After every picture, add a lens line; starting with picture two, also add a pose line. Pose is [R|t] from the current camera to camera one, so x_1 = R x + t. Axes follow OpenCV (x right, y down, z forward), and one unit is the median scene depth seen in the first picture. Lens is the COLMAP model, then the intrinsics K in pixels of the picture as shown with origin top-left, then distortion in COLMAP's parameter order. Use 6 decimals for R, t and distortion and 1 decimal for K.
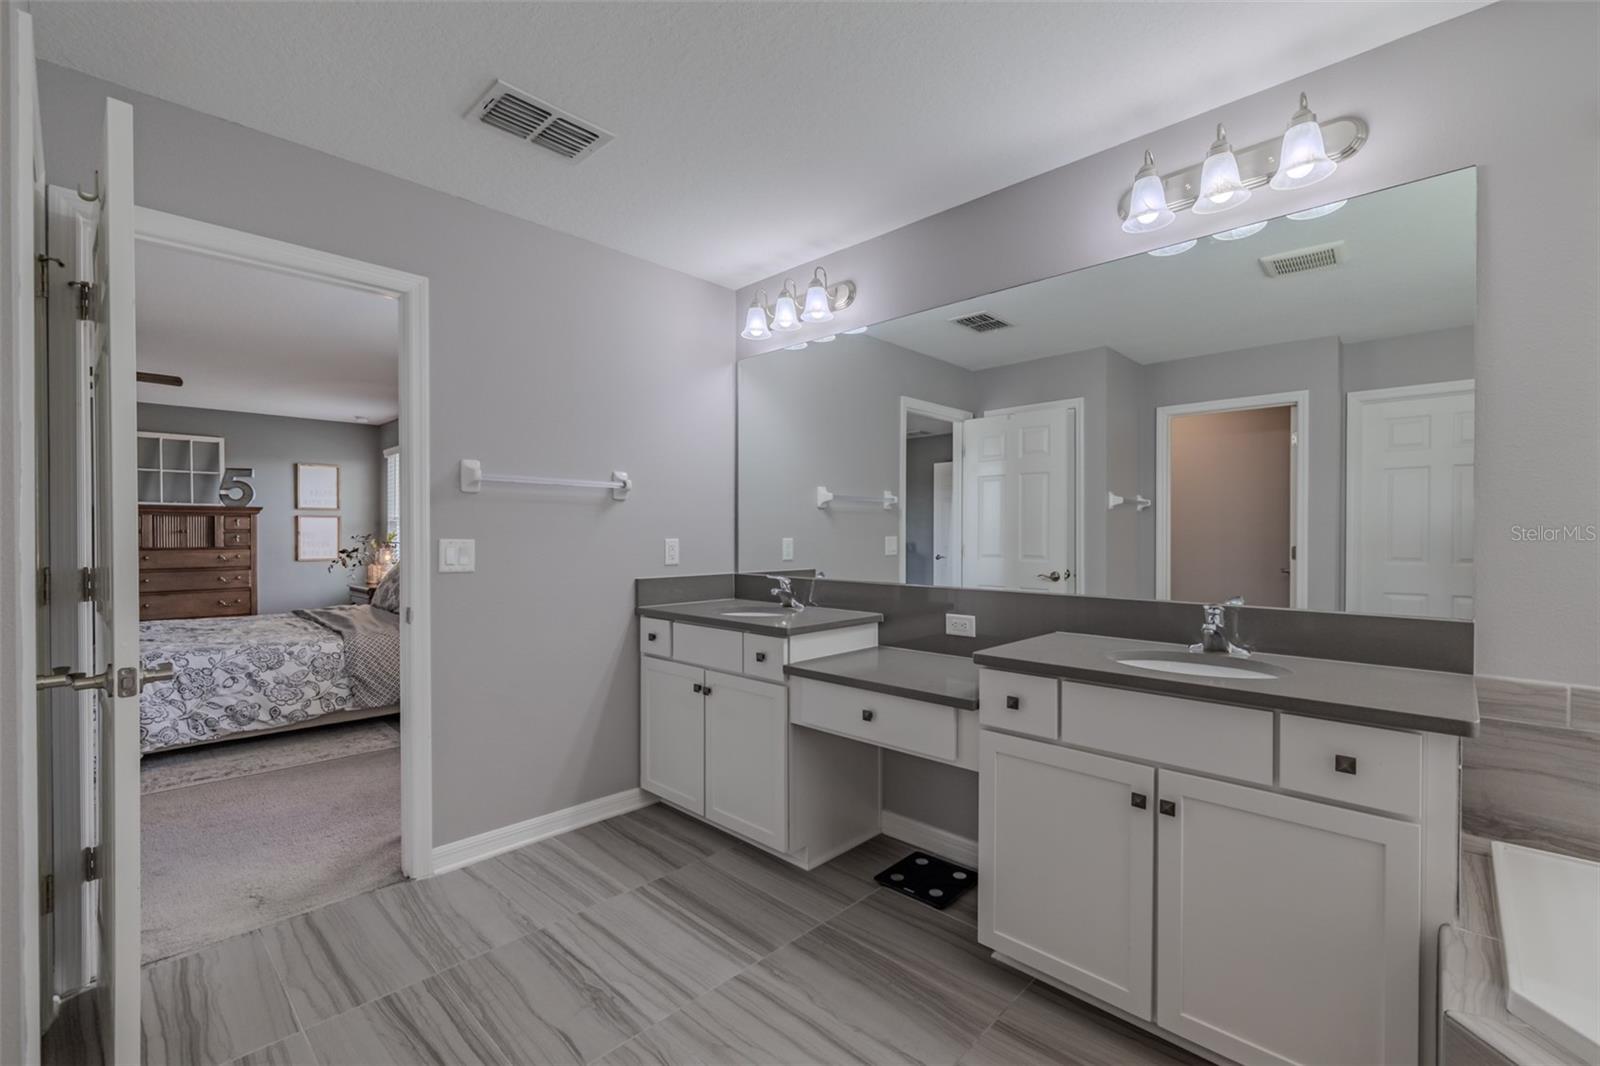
lens RADIAL K [[692.7, 0, 765.5], [0, 692.7, 538.4], [0, 0, 1]] dist [0.000142, -0.000067]
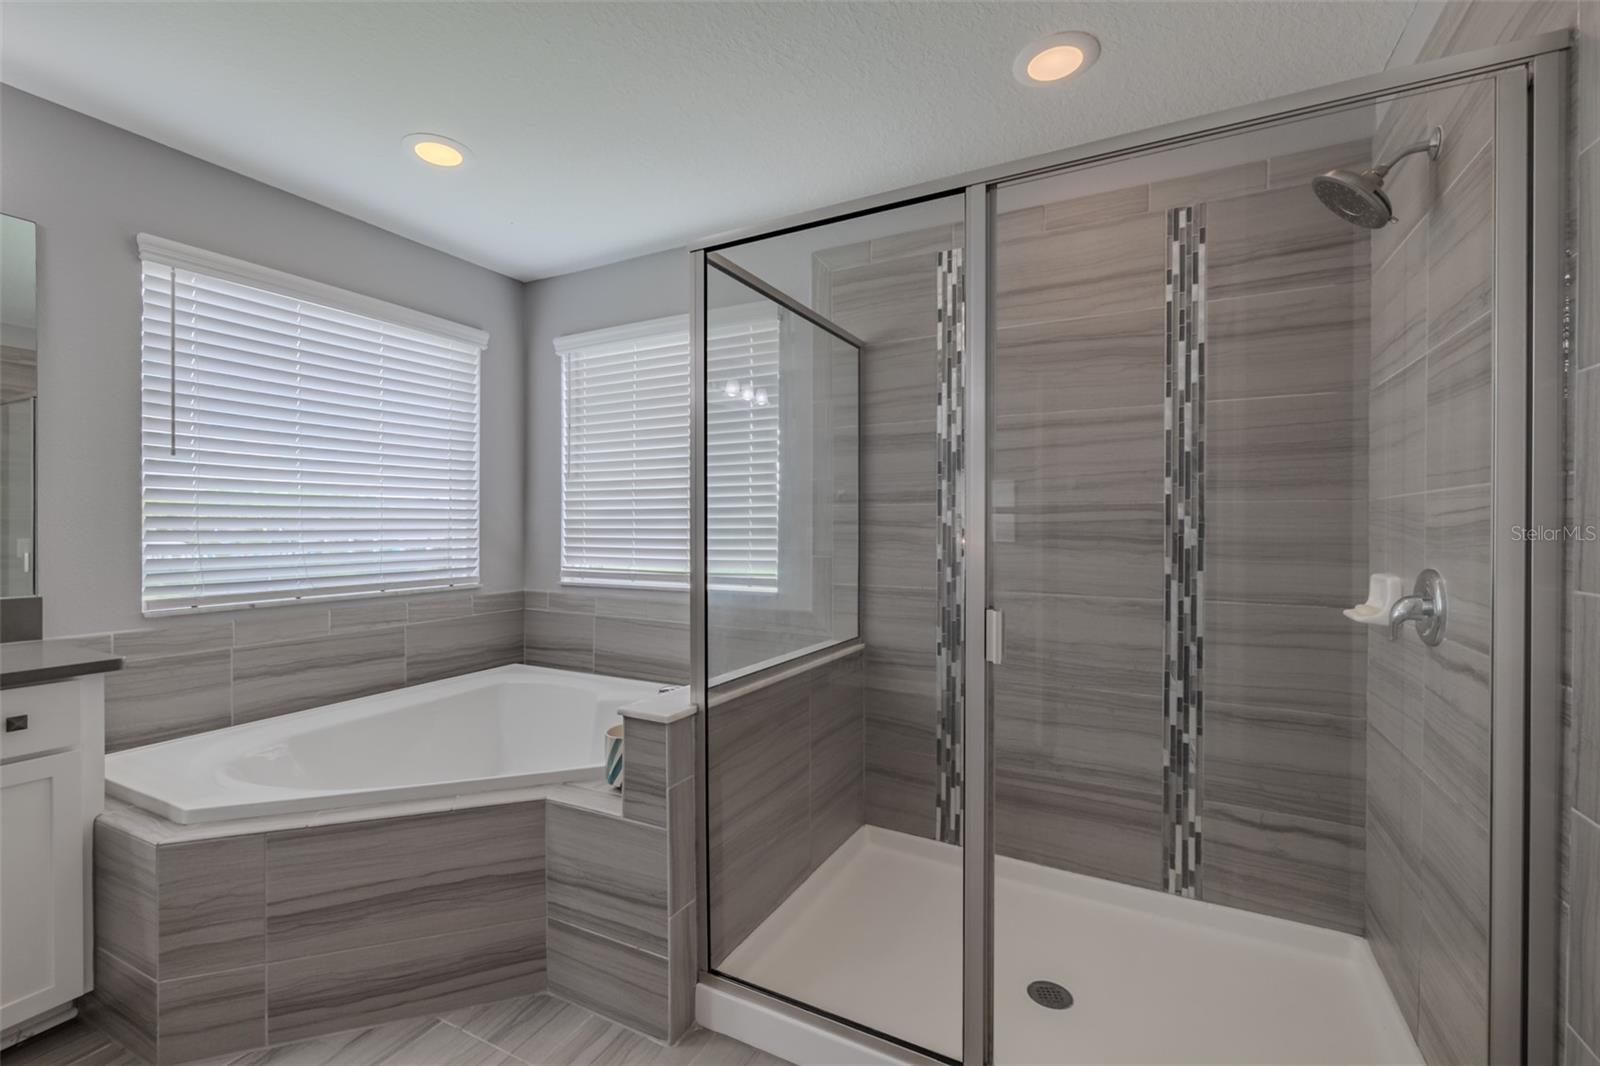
lens RADIAL K [[681.2, 0, 800.0], [0, 681.2, 533.0], [0, 0, 1]] dist [0.000509, 0.000147]
pose [[-0.294716, -0.008014, 0.955551, -0.449162], [0.004757, 0.999940, 0.009854, 0.001975], [-0.955573, 0.007450, -0.294660, 0.057132]]
